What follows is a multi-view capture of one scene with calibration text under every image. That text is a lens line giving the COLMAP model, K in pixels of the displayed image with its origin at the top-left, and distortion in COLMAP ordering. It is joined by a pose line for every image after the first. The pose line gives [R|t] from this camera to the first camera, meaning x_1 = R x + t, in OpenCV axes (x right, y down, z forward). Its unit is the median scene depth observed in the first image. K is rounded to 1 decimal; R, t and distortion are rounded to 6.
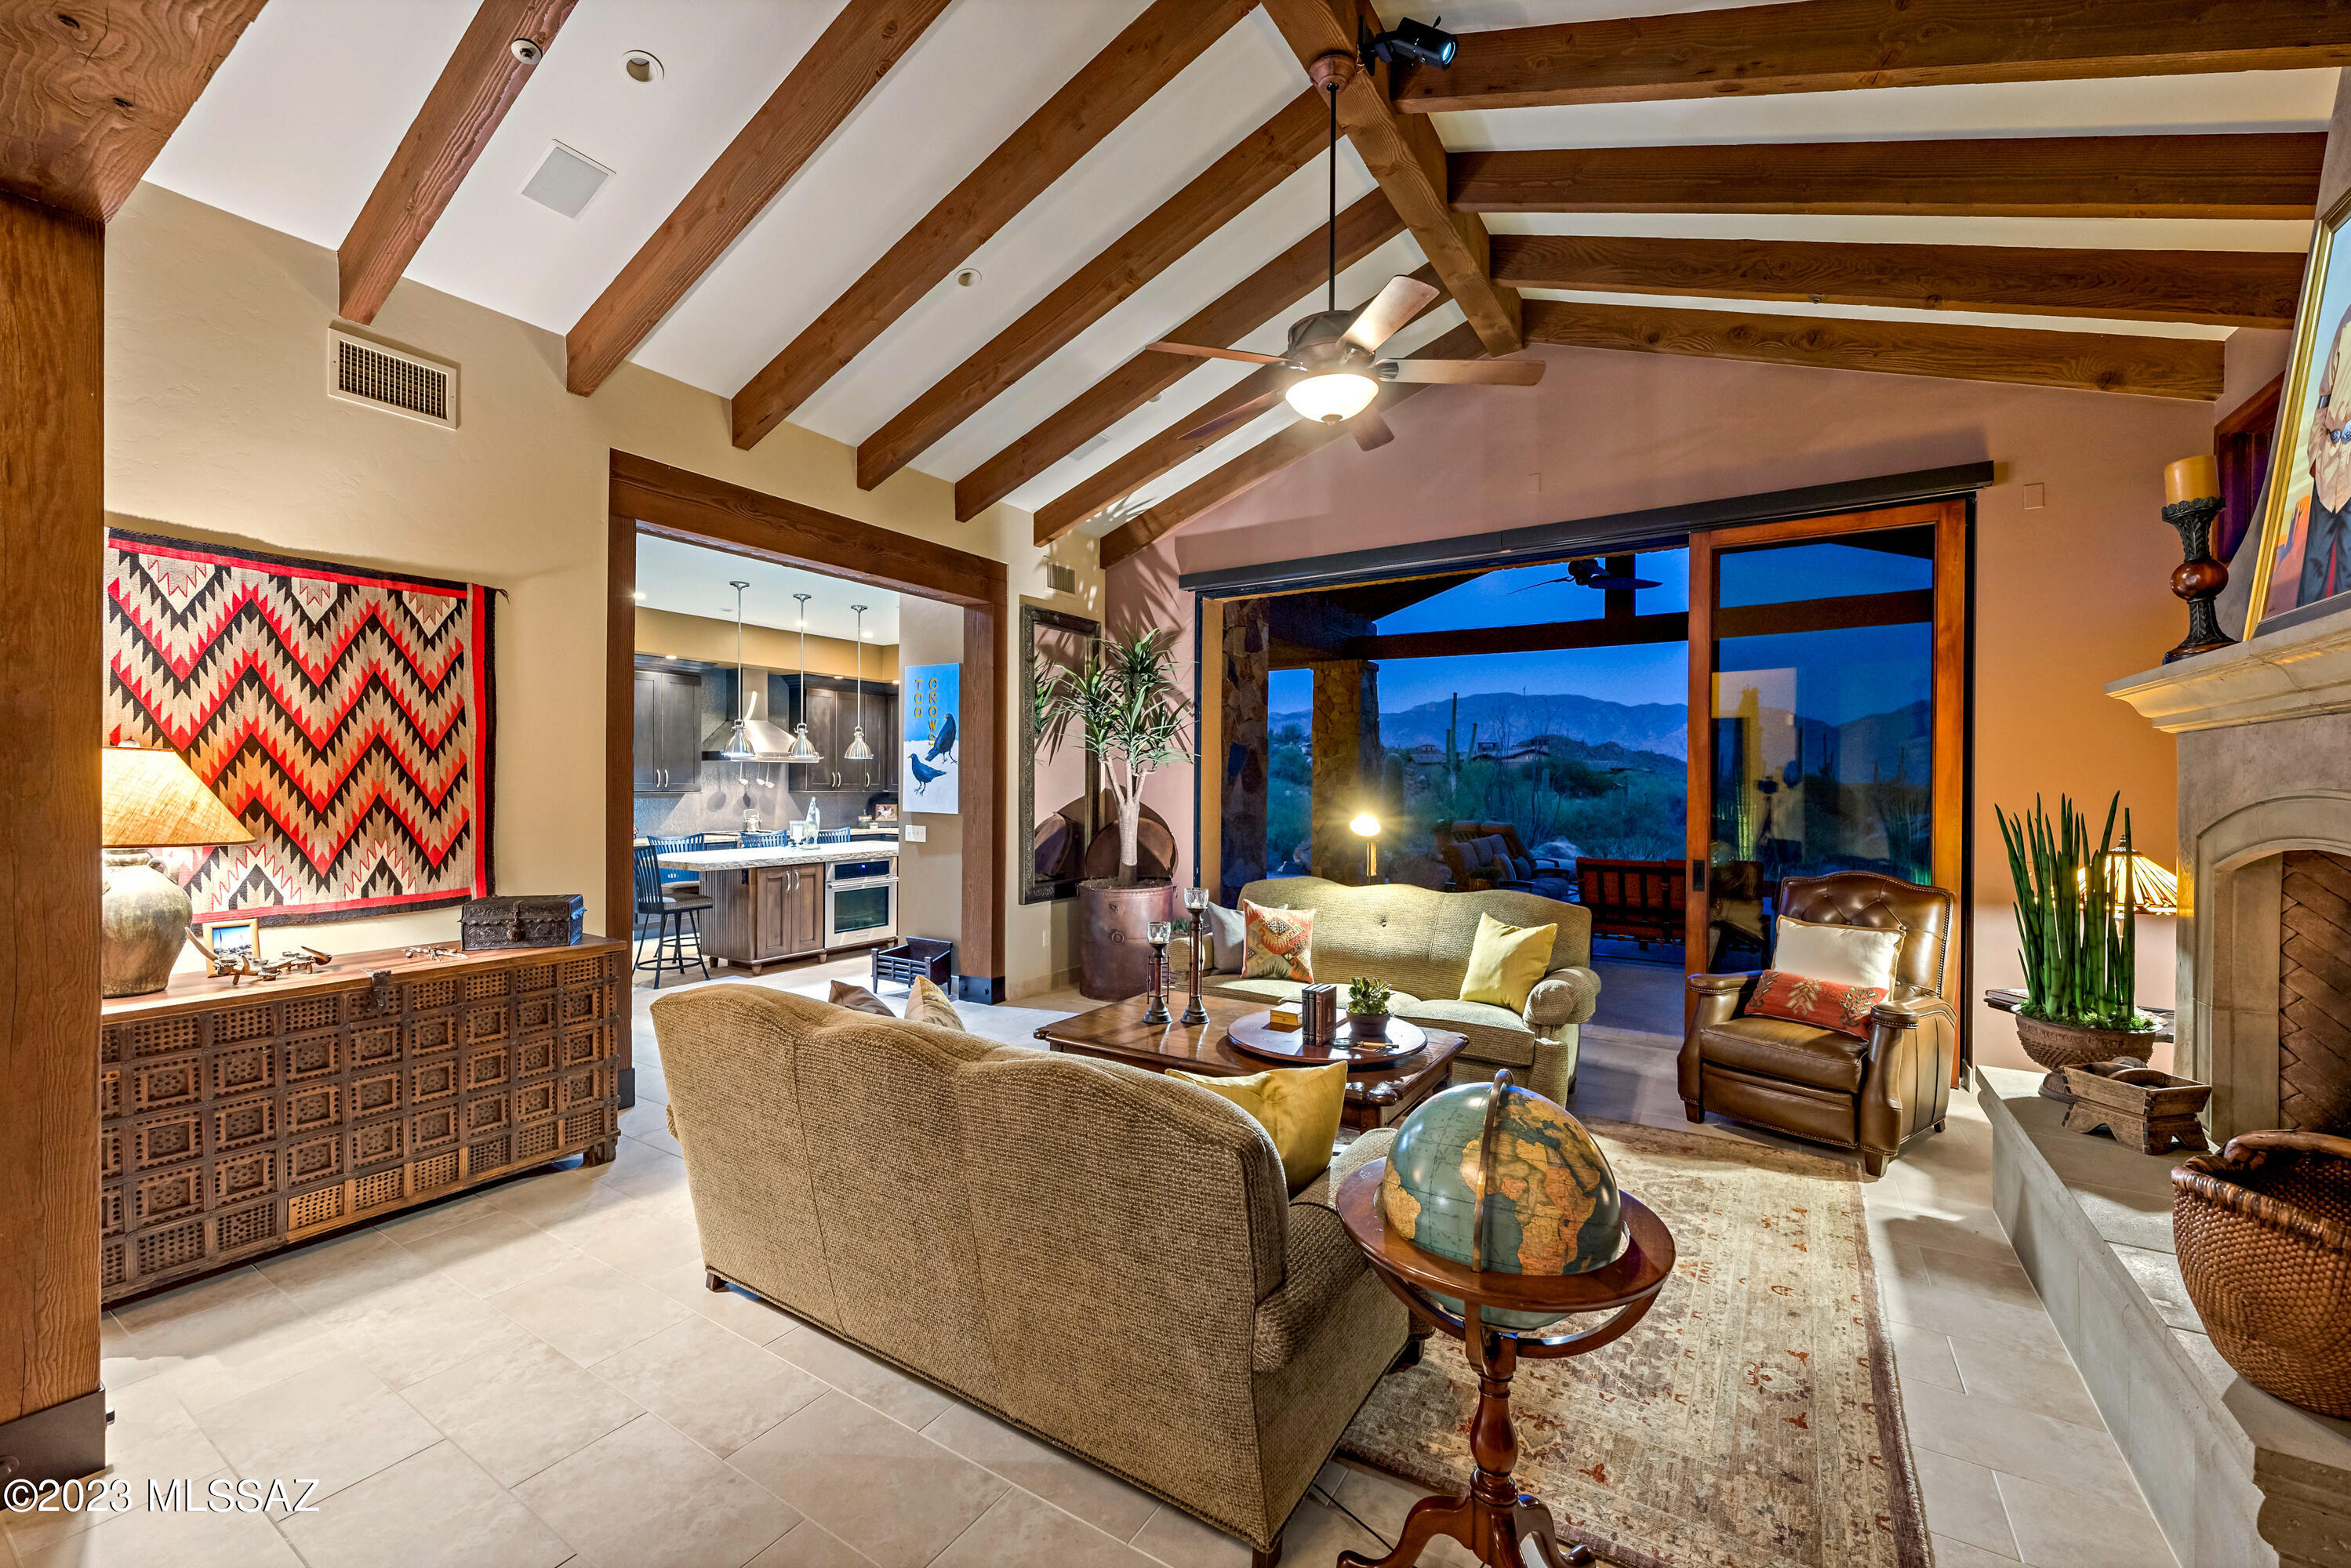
lens RADIAL K [[942.6, 0, 1162.4], [0, 942.6, 786.0], [0, 0, 1]] dist [-0.003132, -0.000231]
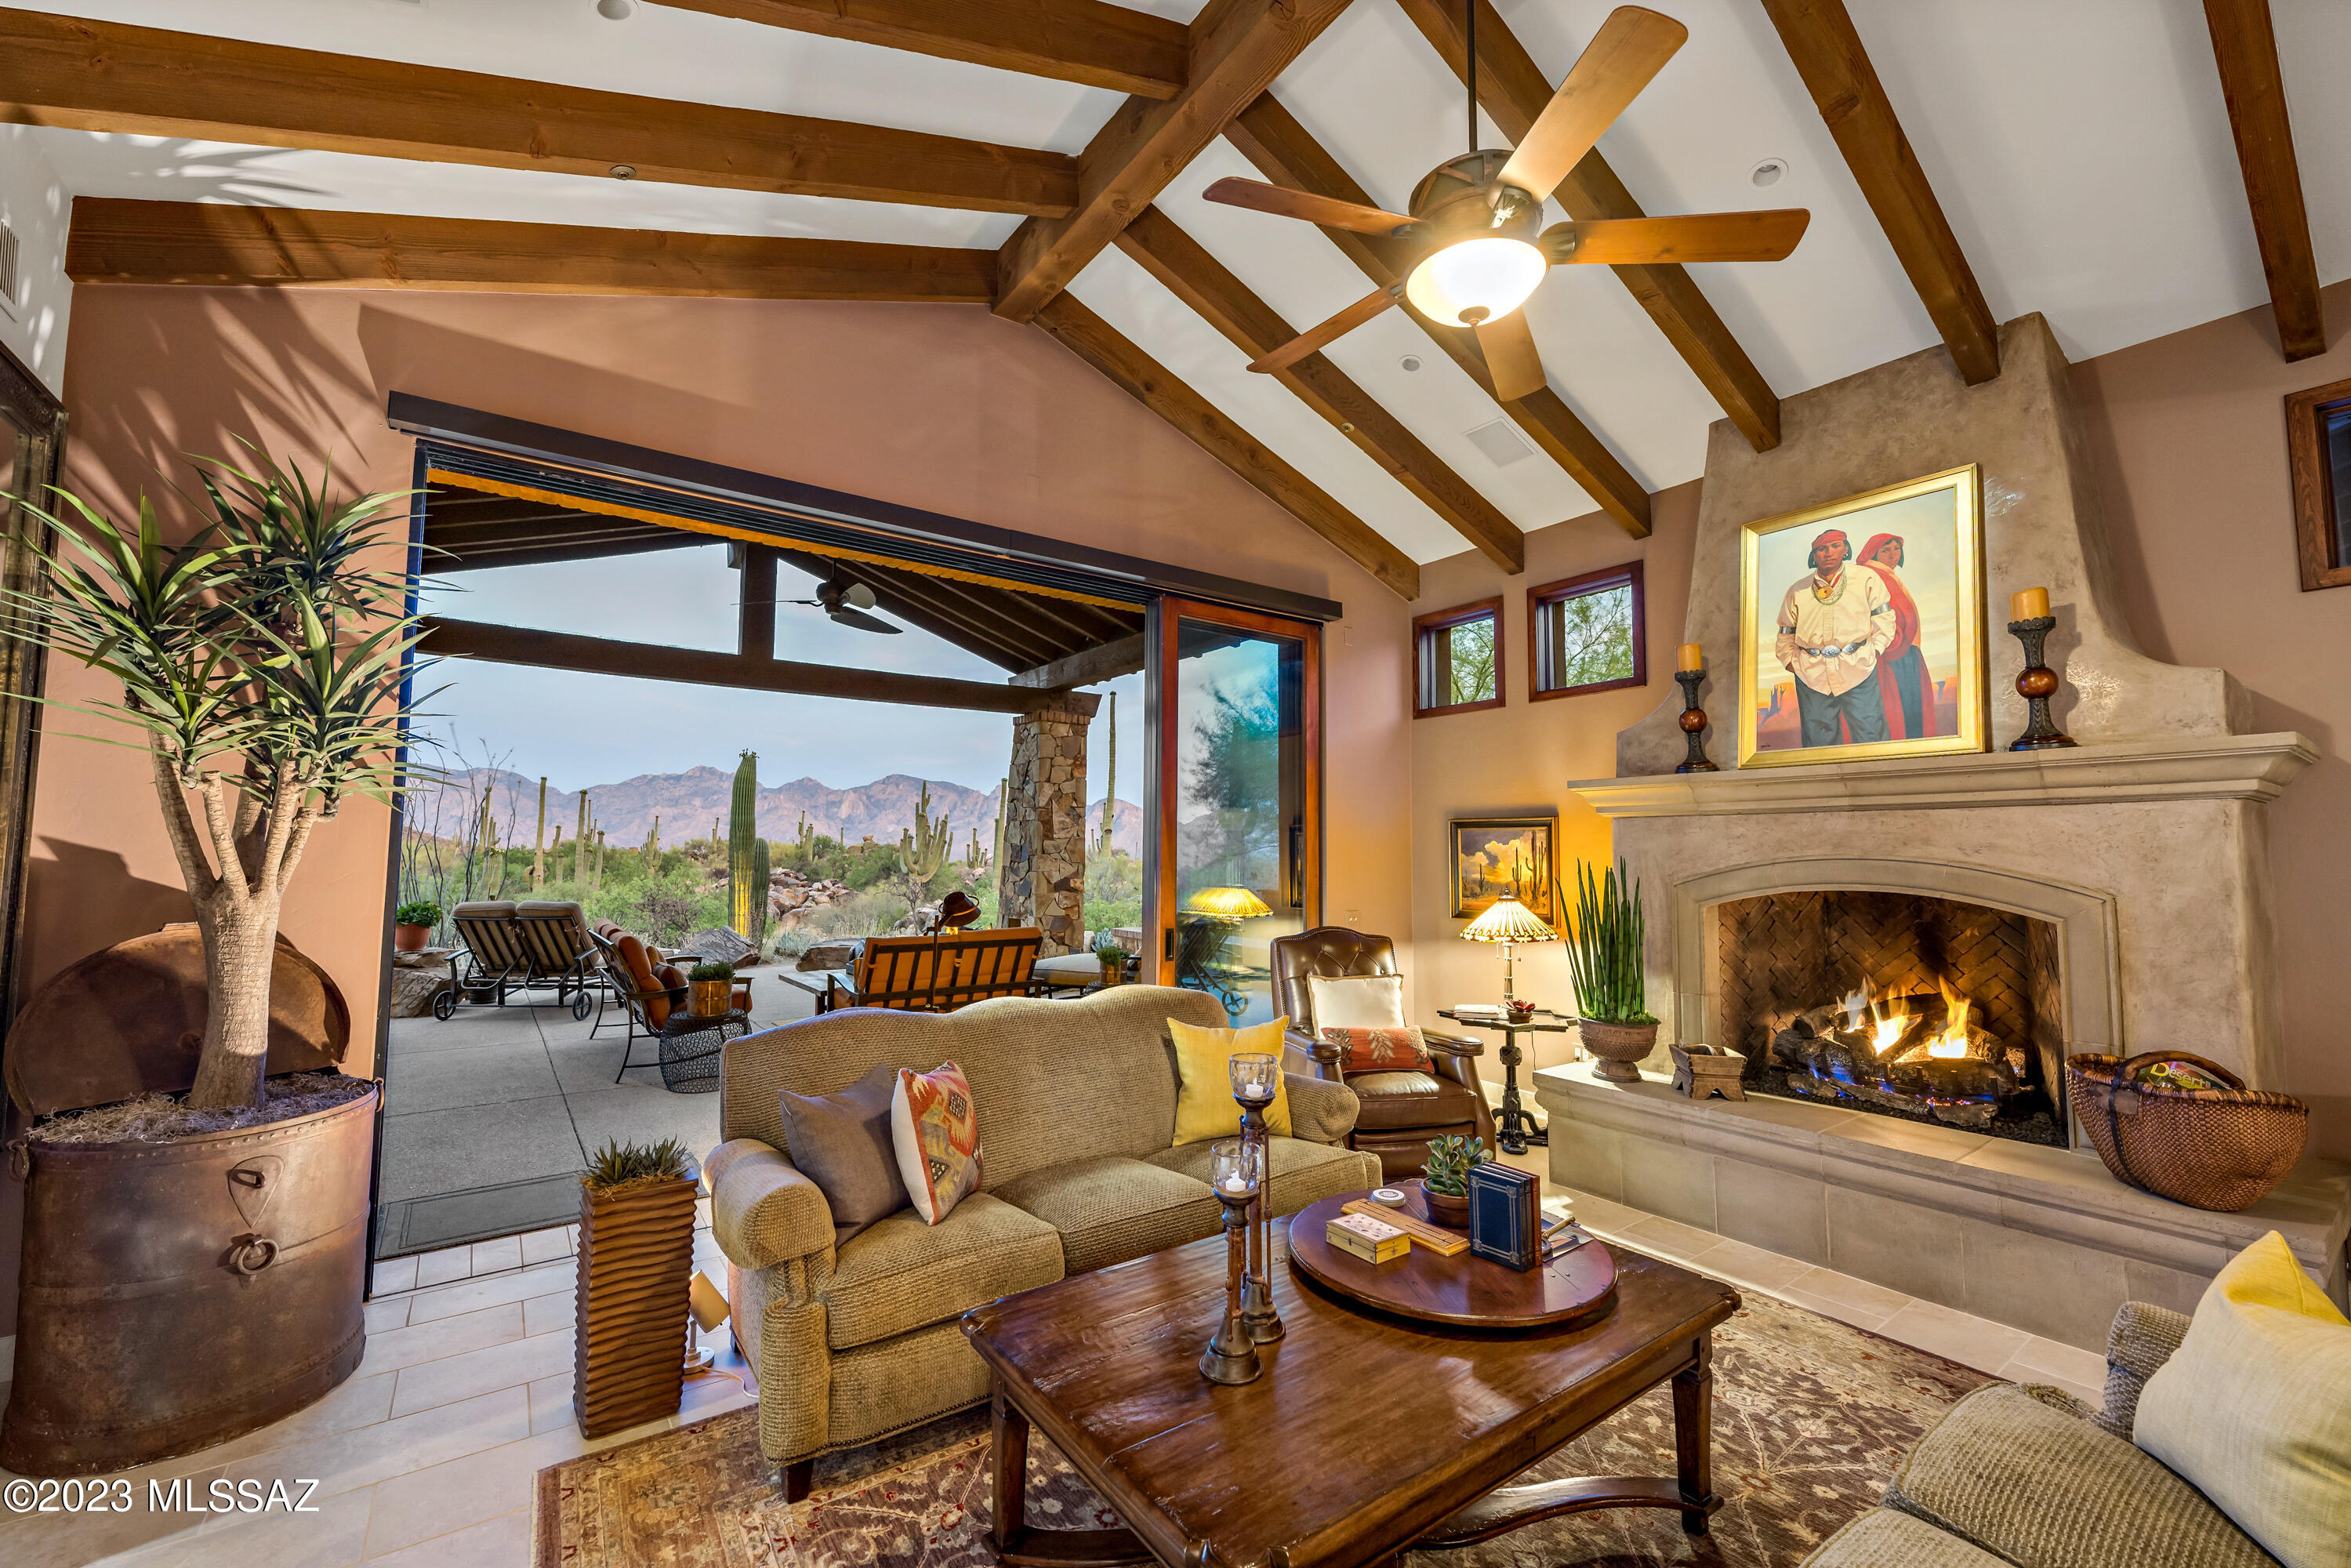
lens RADIAL K [[942.8, 0, 1168.2], [0, 942.8, 784.0], [0, 0, 1]] dist [-0.003132, -0.000231]
pose [[0.356797, 0.069010, 0.931629, -0.420174], [-0.000680, 0.997287, -0.073613, 0.001042], [-0.934182, 0.025632, 0.355876, 0.792910]]
